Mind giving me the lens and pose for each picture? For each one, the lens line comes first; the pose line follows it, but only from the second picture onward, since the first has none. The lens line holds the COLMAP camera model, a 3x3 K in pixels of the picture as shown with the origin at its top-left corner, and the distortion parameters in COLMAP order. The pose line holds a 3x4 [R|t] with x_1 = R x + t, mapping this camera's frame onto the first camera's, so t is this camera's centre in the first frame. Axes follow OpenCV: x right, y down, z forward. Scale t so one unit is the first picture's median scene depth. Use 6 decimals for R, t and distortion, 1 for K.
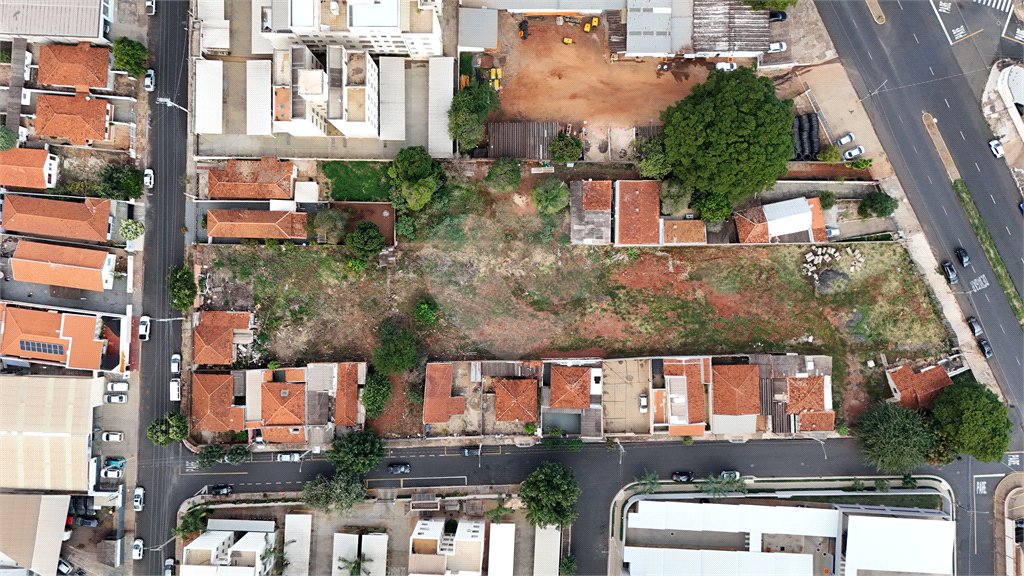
lens RADIAL K [[751.8, 0, 512.0], [0, 751.8, 288.0], [0, 0, 1]] dist [0.091492, -0.099592]
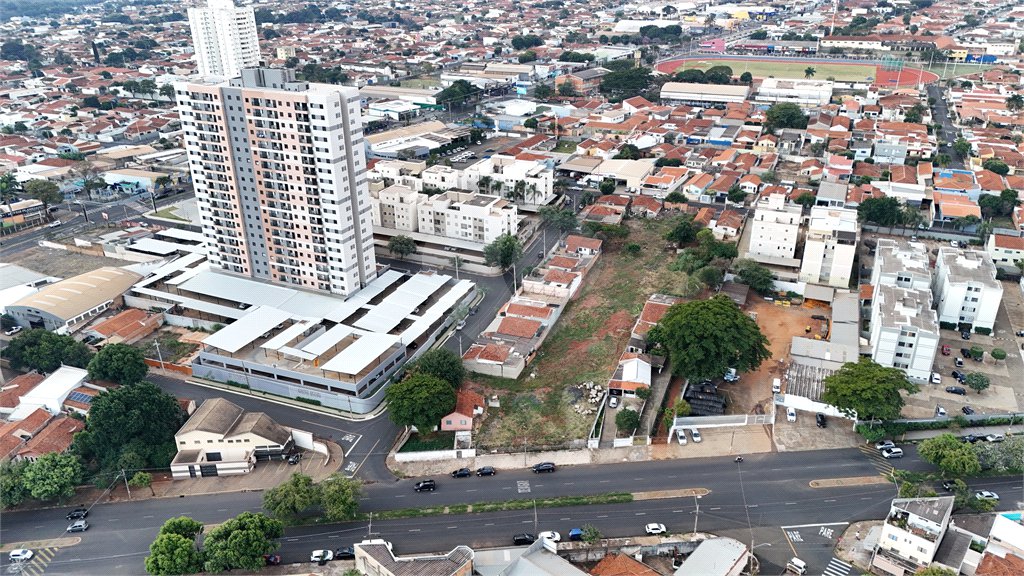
lens RADIAL K [[751.8, 0, 512.0], [0, 751.8, 288.0], [0, 0, 1]] dist [0.091492, -0.099592]
pose [[-0.379362, 0.385274, -0.841219, 1.358894], [-0.925237, -0.153482, 0.346957, -0.296274], [0.004562, 0.909949, 0.414695, 0.375127]]
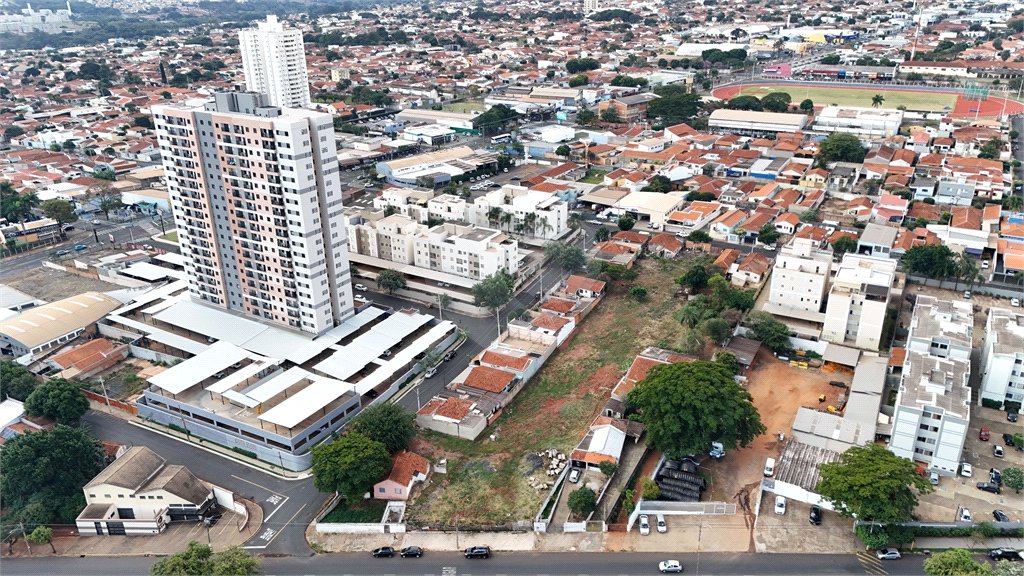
lens RADIAL K [[751.8, 0, 512.0], [0, 751.8, 288.0], [0, 0, 1]] dist [0.091492, -0.099592]
pose [[-0.479305, 0.346484, -0.806359, 1.170413], [-0.877590, -0.178640, 0.444886, -0.396051], [0.010098, 0.920889, 0.389694, 0.386061]]
